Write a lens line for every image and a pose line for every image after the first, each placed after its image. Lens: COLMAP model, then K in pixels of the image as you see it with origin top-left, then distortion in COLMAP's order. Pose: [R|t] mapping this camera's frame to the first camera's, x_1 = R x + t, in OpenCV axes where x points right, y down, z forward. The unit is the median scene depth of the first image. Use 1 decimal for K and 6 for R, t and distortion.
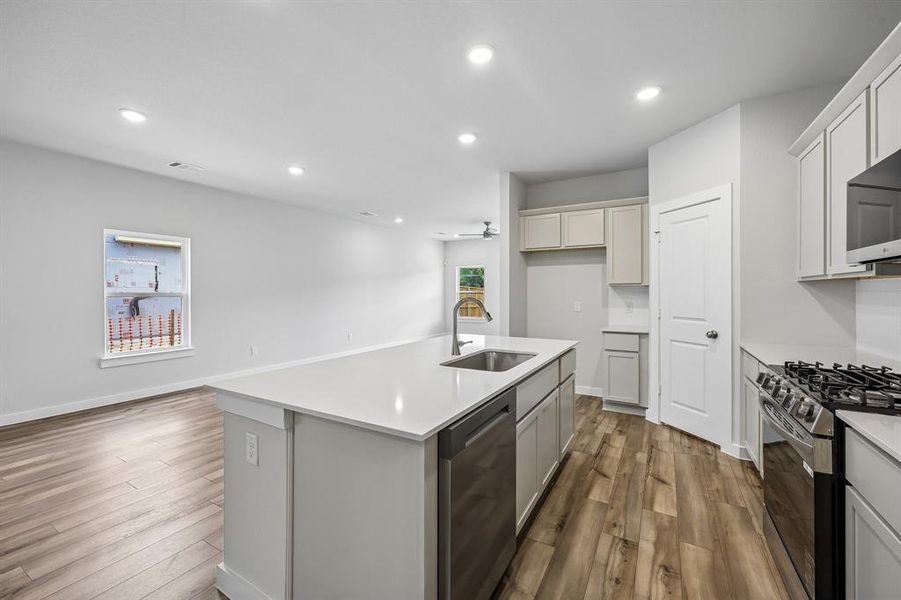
lens RADIAL K [[363.9, 0, 451.7], [0, 363.9, 296.7], [0, 0, 1]] dist [0.001240, -0.000147]
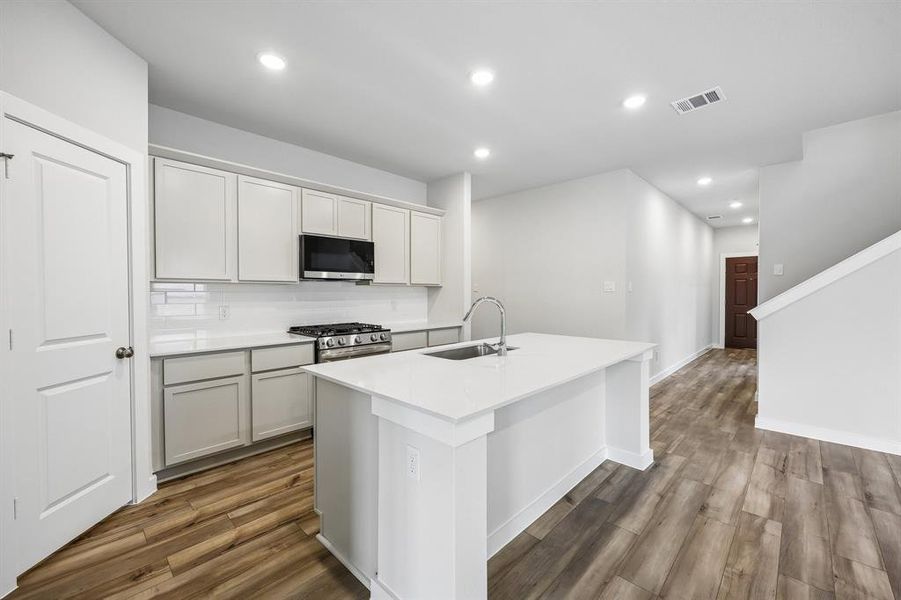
lens RADIAL K [[363.9, 0, 451.7], [0, 363.9, 296.7], [0, 0, 1]] dist [0.001240, -0.000147]
pose [[-0.969411, -0.002341, 0.245431, -0.079939], [0.004603, 0.999605, 0.027713, -0.023853], [-0.245399, 0.027995, -0.969018, 1.623797]]
